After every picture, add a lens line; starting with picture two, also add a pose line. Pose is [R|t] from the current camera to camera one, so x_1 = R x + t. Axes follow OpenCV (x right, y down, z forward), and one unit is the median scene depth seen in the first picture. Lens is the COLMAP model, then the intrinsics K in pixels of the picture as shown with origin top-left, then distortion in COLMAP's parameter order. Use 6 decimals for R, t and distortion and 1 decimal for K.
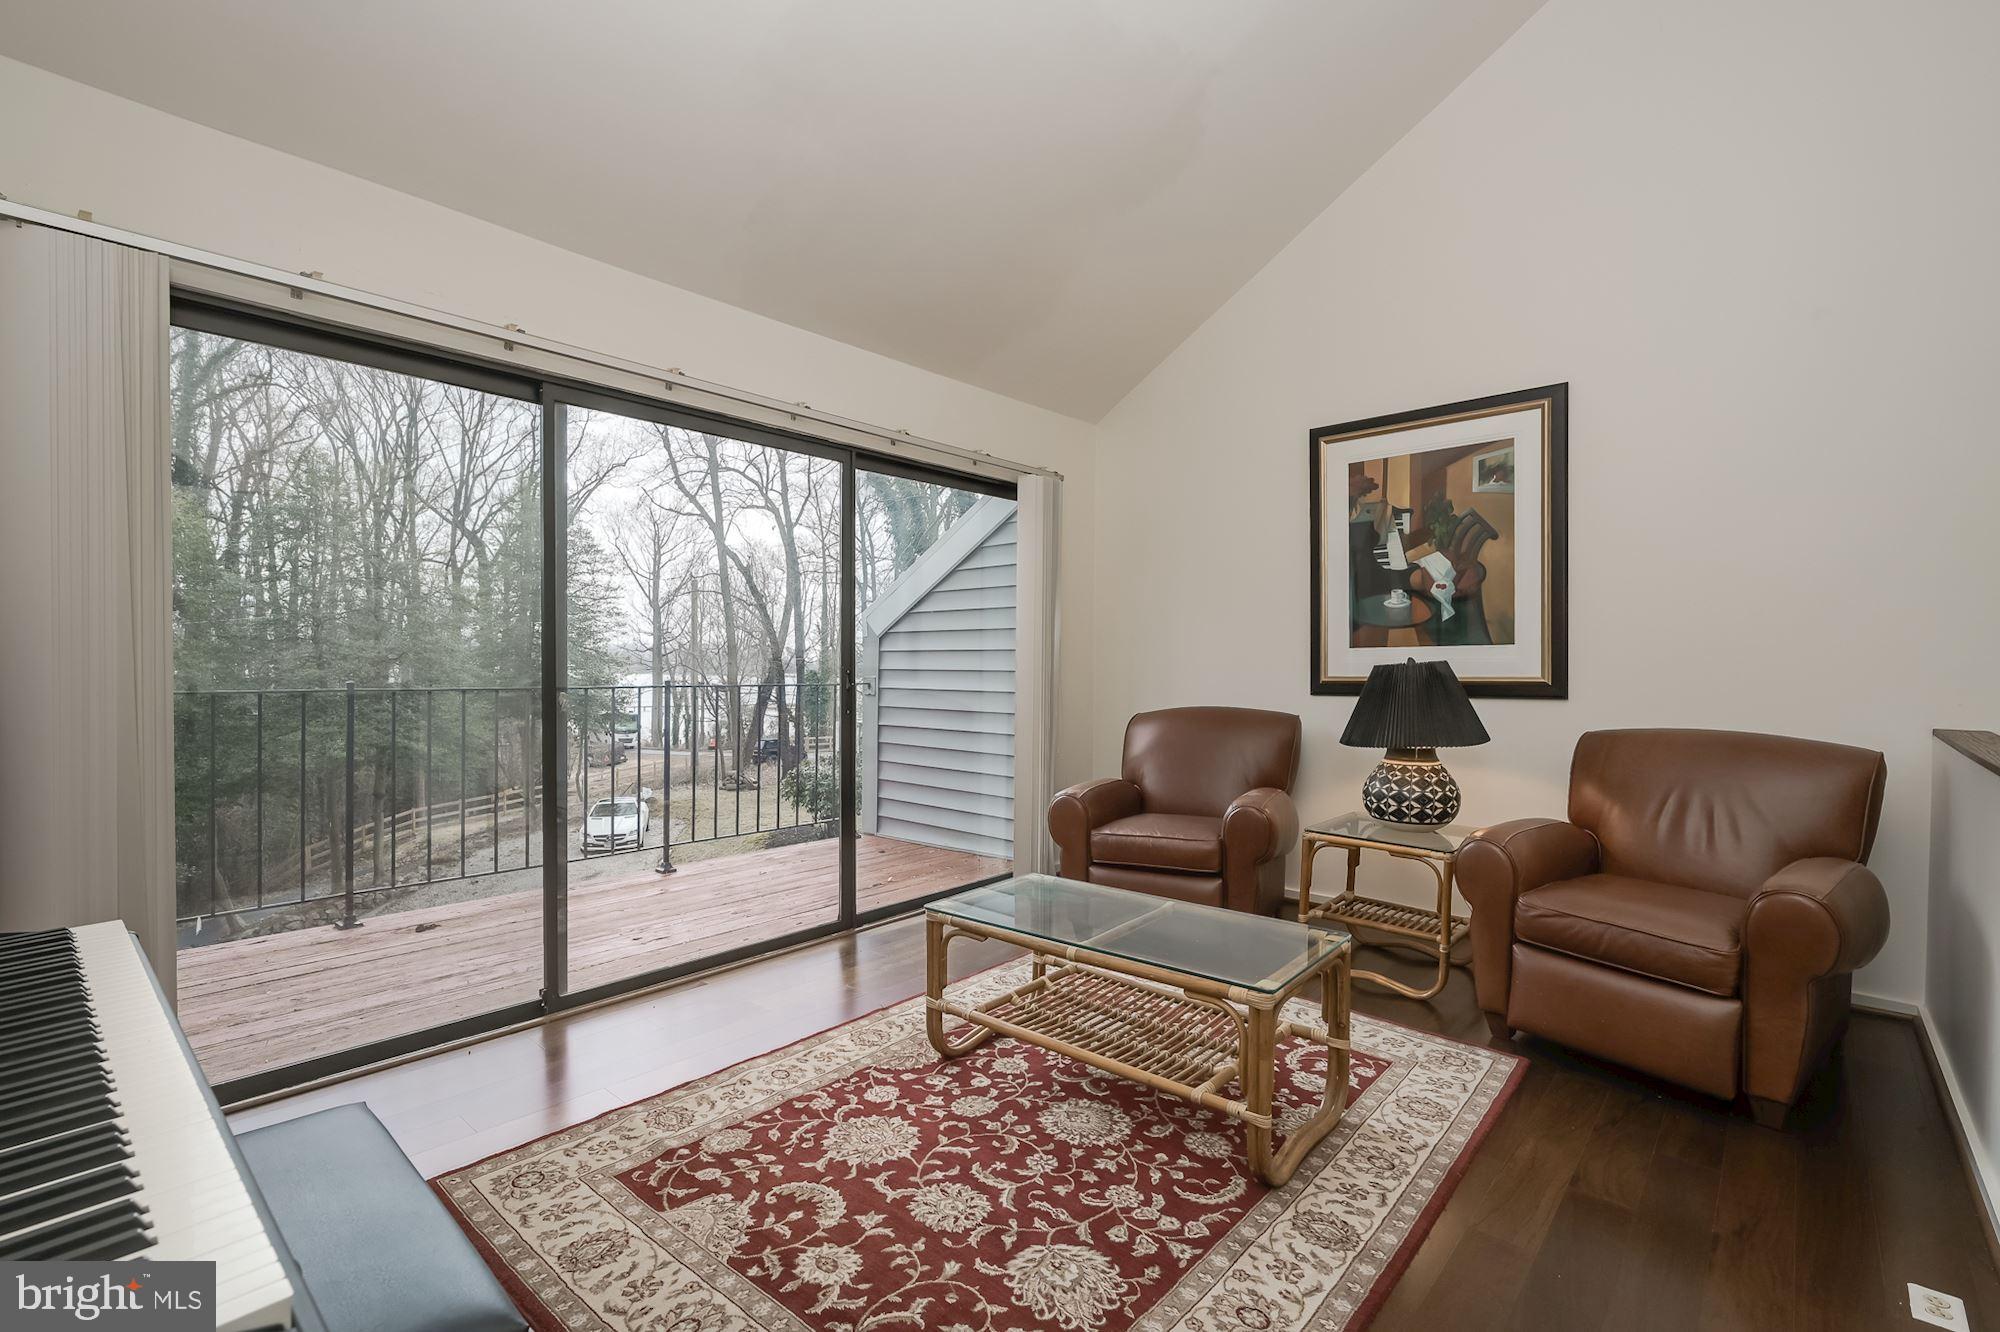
lens RADIAL K [[886.4, 0, 1001.1], [0, 886.4, 665.1], [0, 0, 1]] dist [-0.001127, 0.000245]
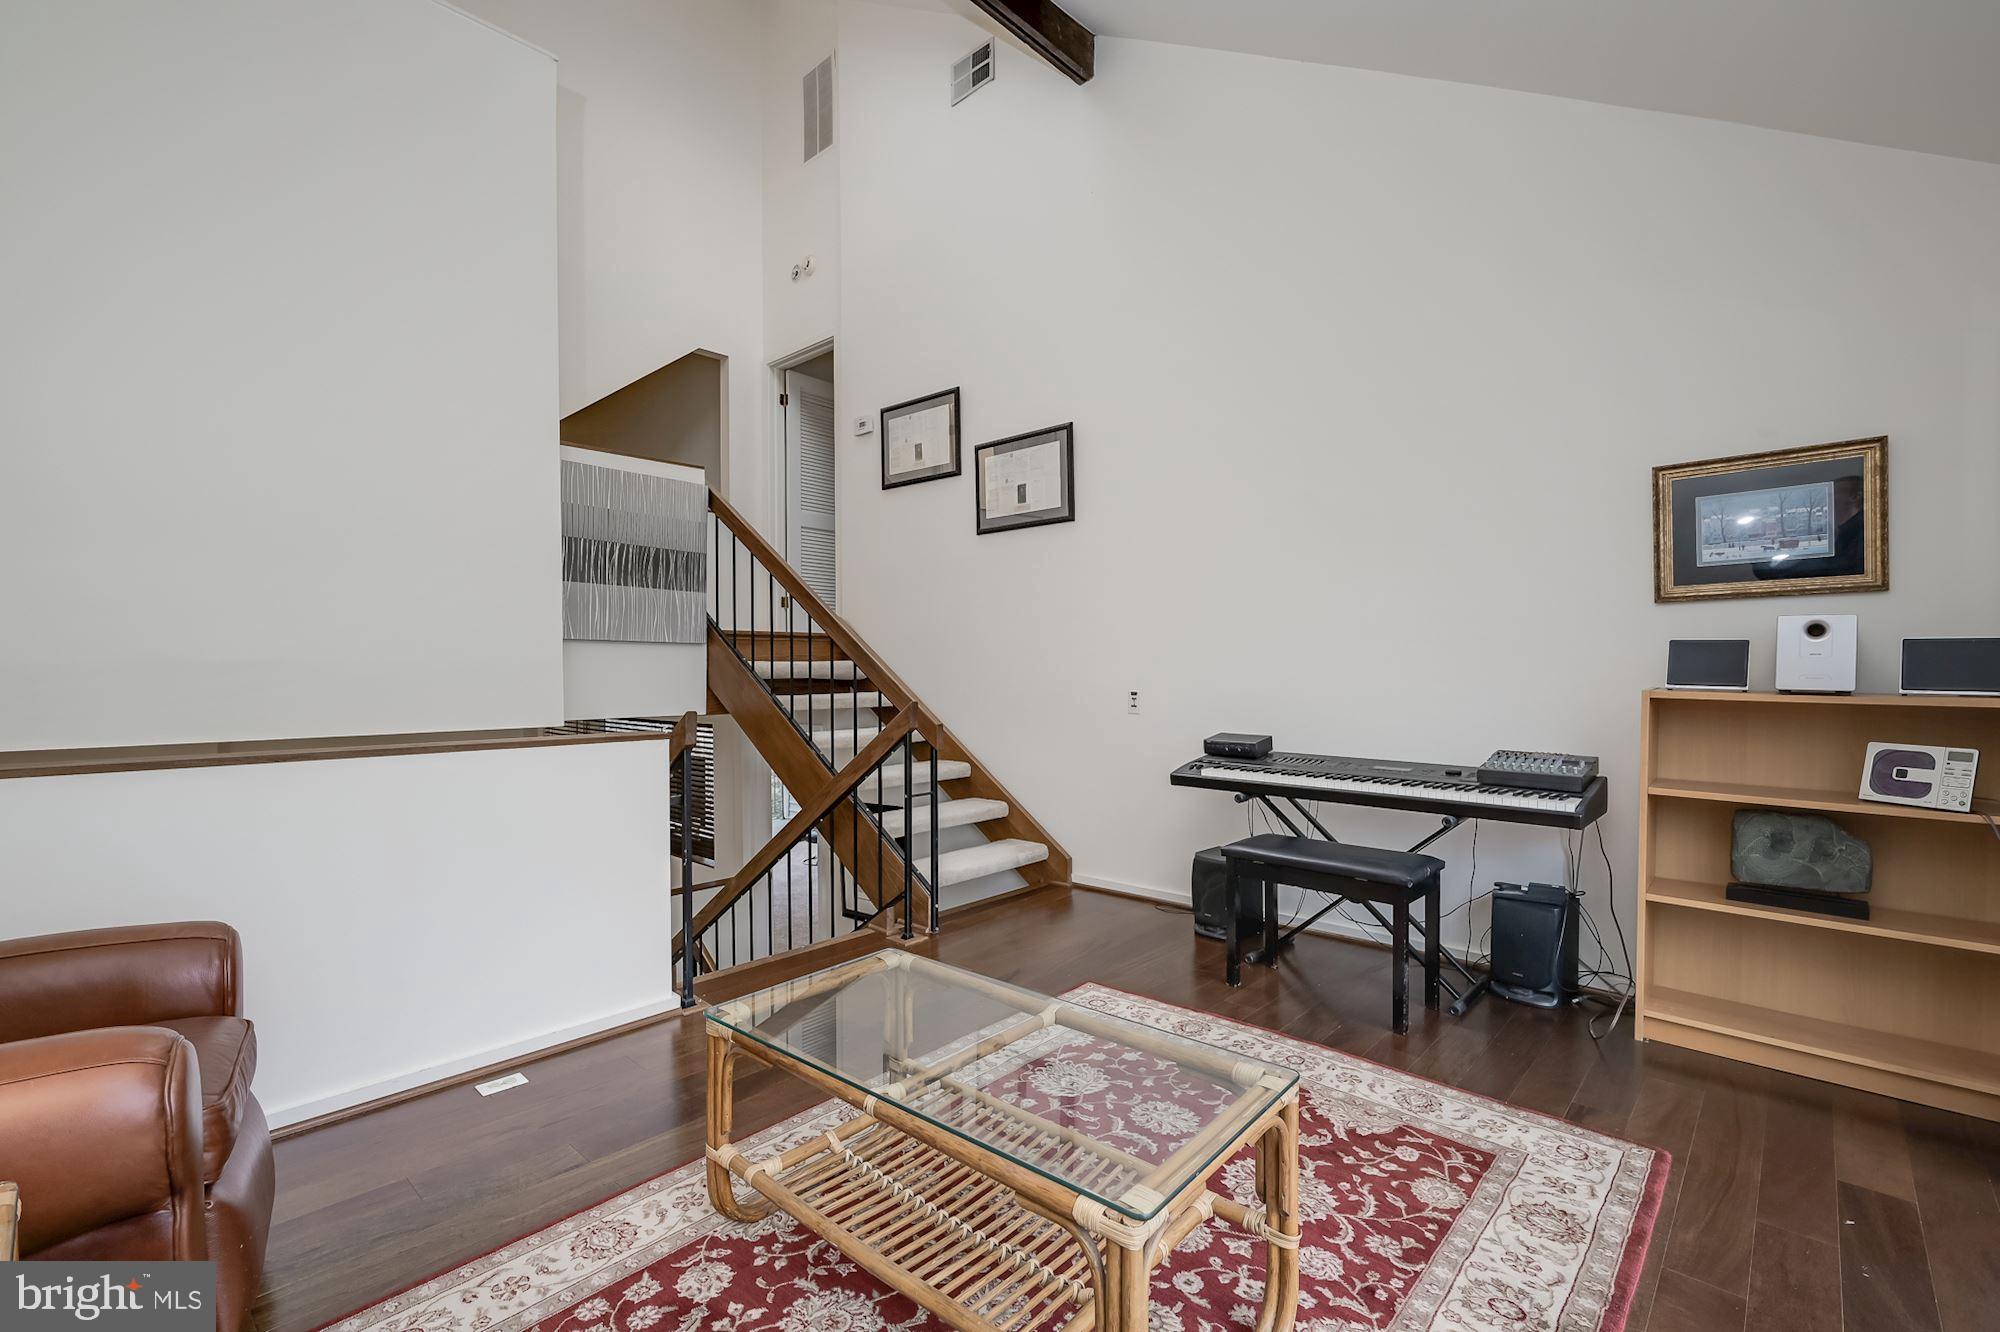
lens RADIAL K [[886.4, 0, 1001.5], [0, 886.4, 666.3], [0, 0, 1]] dist [-0.001127, 0.000245]
pose [[-0.999854, -0.001723, 0.016979, 0.111478], [-0.001597, 0.999971, 0.007421, -0.009483], [-0.016992, 0.007392, -0.999828, 1.702105]]
